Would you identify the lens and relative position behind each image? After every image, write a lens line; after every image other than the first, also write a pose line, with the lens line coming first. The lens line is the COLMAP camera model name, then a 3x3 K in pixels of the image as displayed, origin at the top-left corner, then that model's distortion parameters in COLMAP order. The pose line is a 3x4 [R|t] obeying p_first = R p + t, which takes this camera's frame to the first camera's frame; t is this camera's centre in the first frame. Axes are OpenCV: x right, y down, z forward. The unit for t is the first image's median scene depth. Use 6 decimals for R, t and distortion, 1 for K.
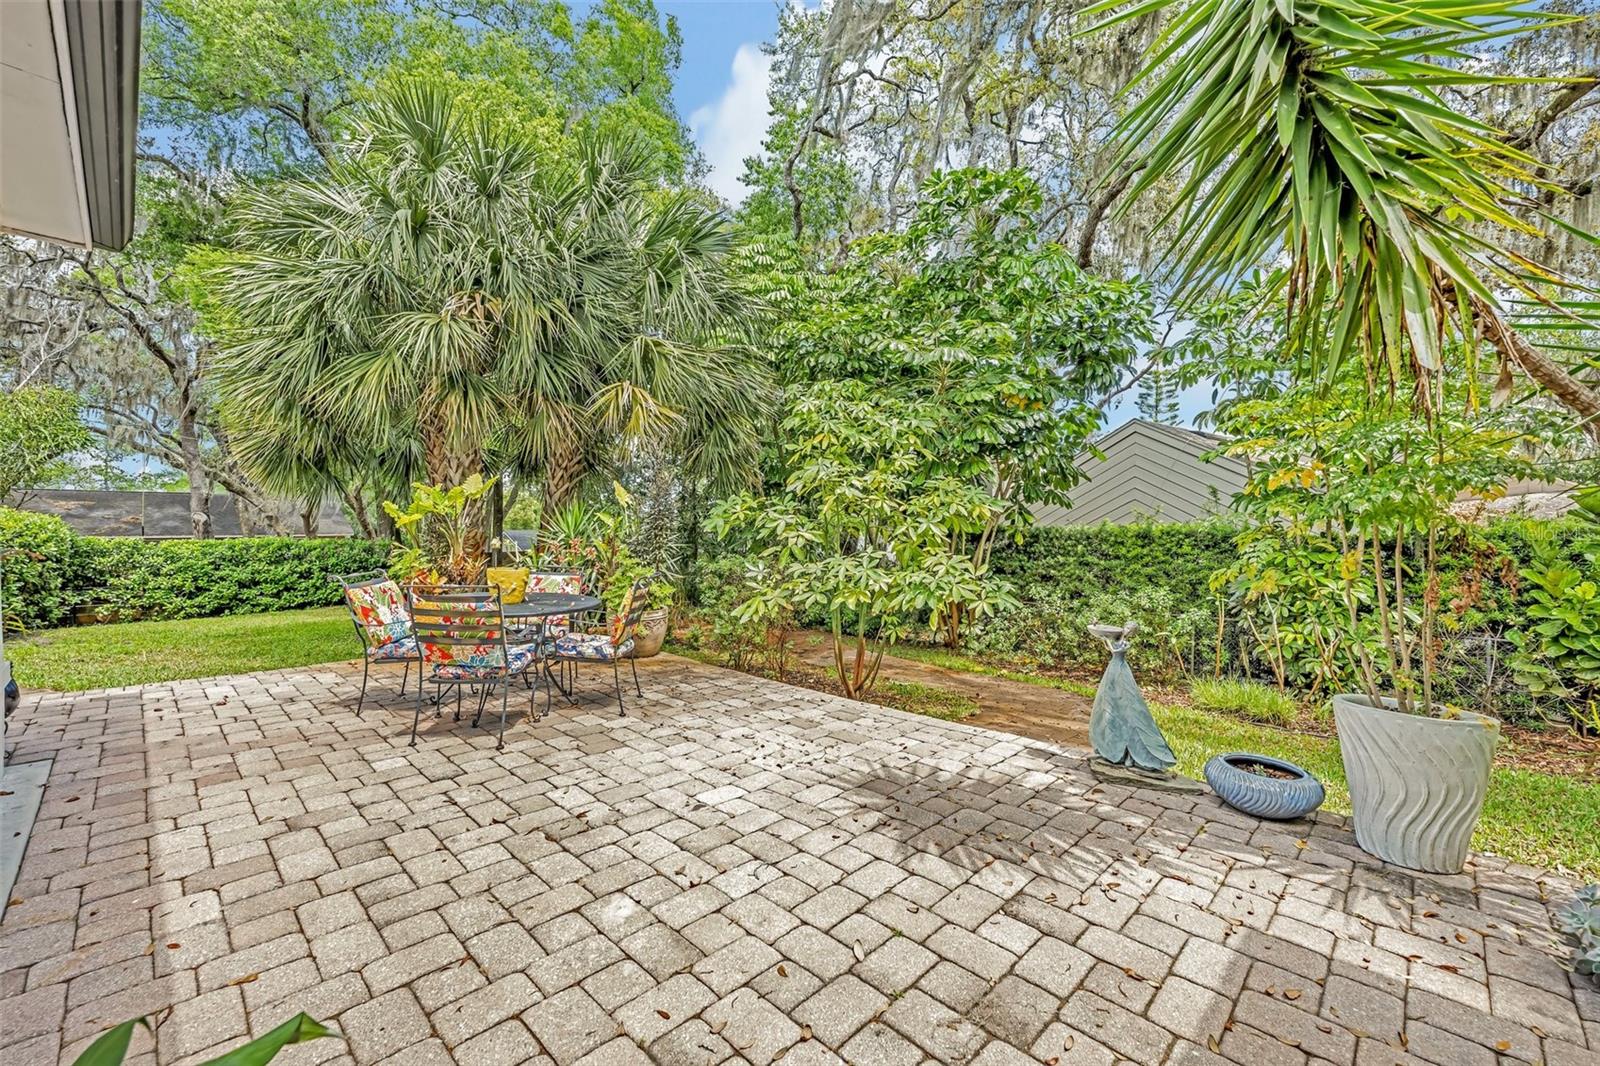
lens RADIAL K [[648.3, 0, 797.9], [0, 648.3, 536.5], [0, 0, 1]] dist [-0.001253, 0.000018]
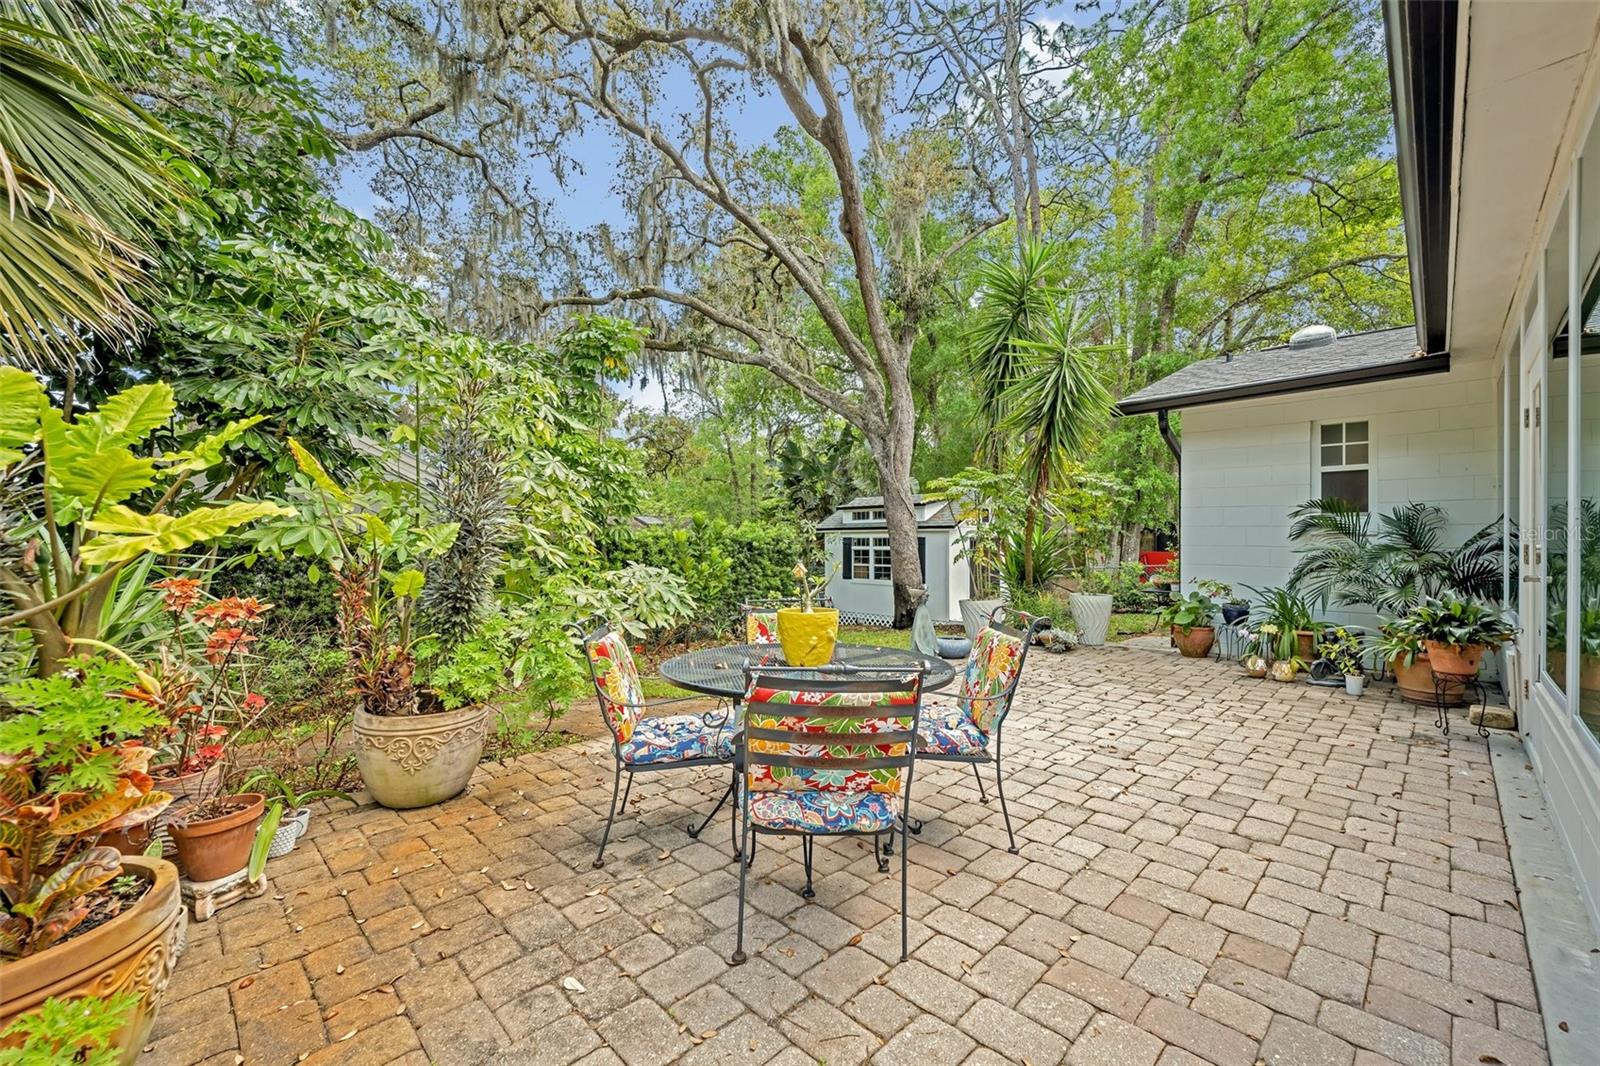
lens RADIAL K [[648.3, 0, 794.9], [0, 648.3, 536.7], [0, 0, 1]] dist [-0.001253, 0.000018]
pose [[0.014801, -0.004632, 0.999880, -0.757931], [0.020599, 0.999778, 0.004327, -0.015973], [-0.999678, 0.020532, 0.014893, 0.710843]]
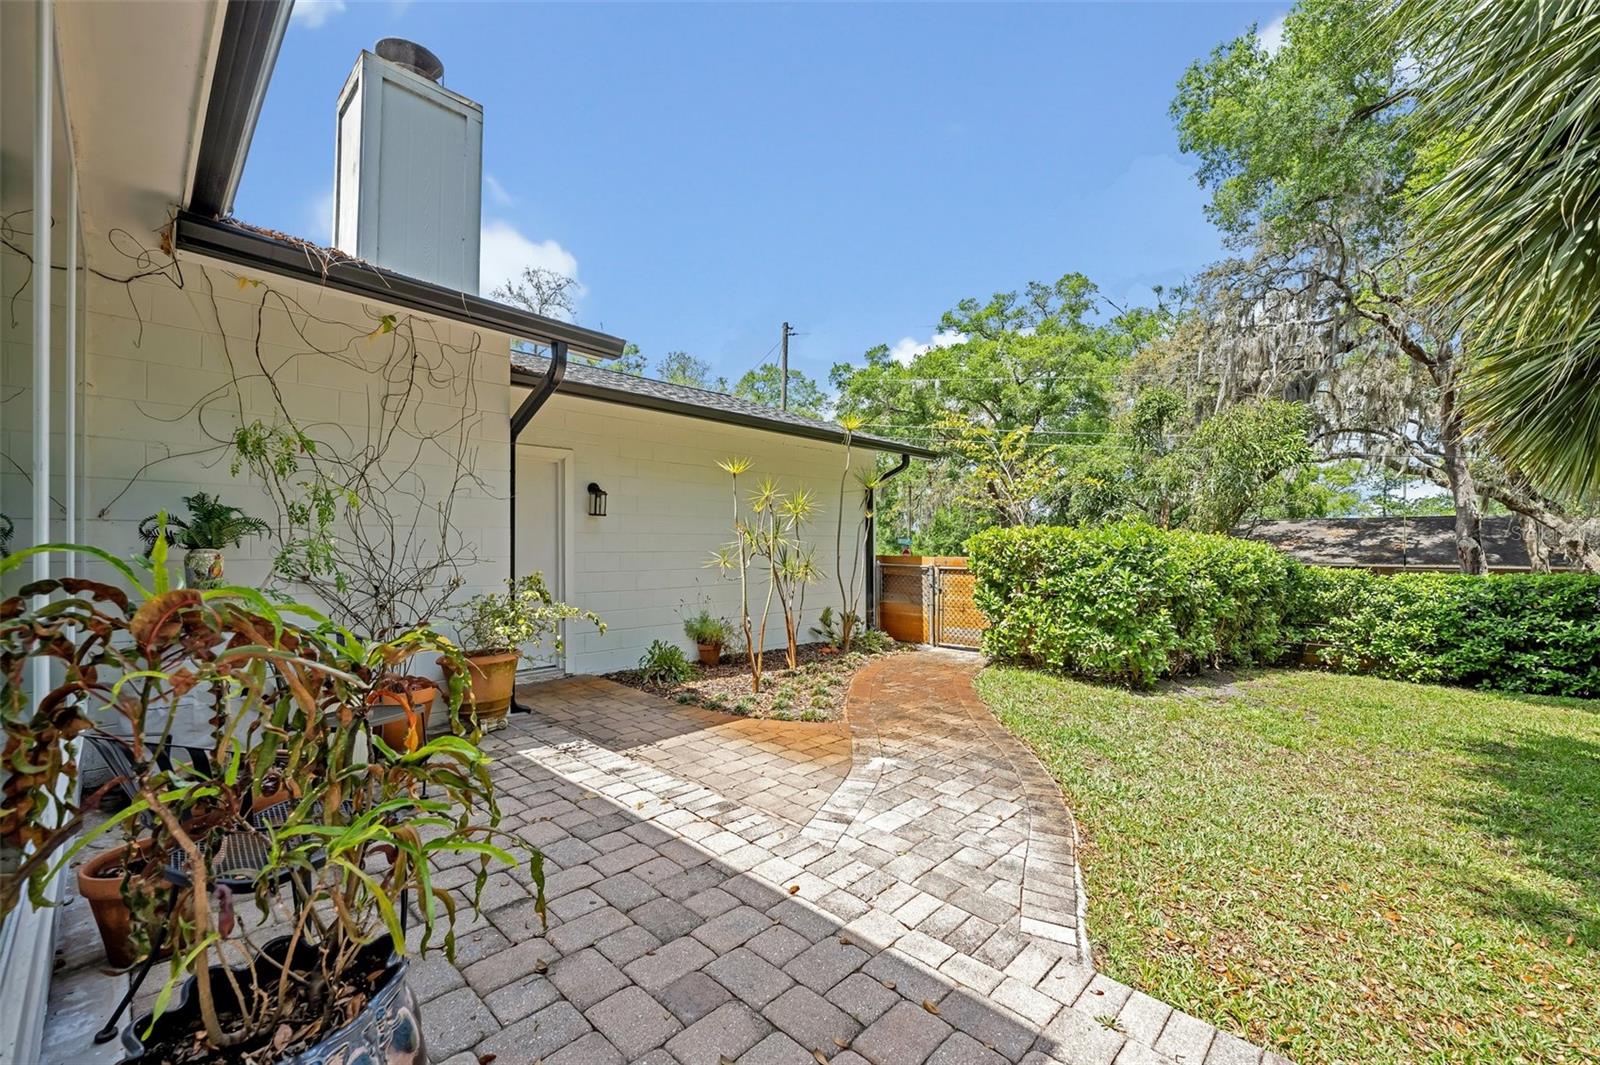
lens RADIAL K [[648.3, 0, 795.6], [0, 648.3, 539.8], [0, 0, 1]] dist [-0.001253, 0.000018]
pose [[0.004956, -0.015105, -0.999874, -0.219106], [-0.022437, 0.999633, -0.015213, -0.006050], [0.999736, 0.022510, 0.004615, 0.287573]]
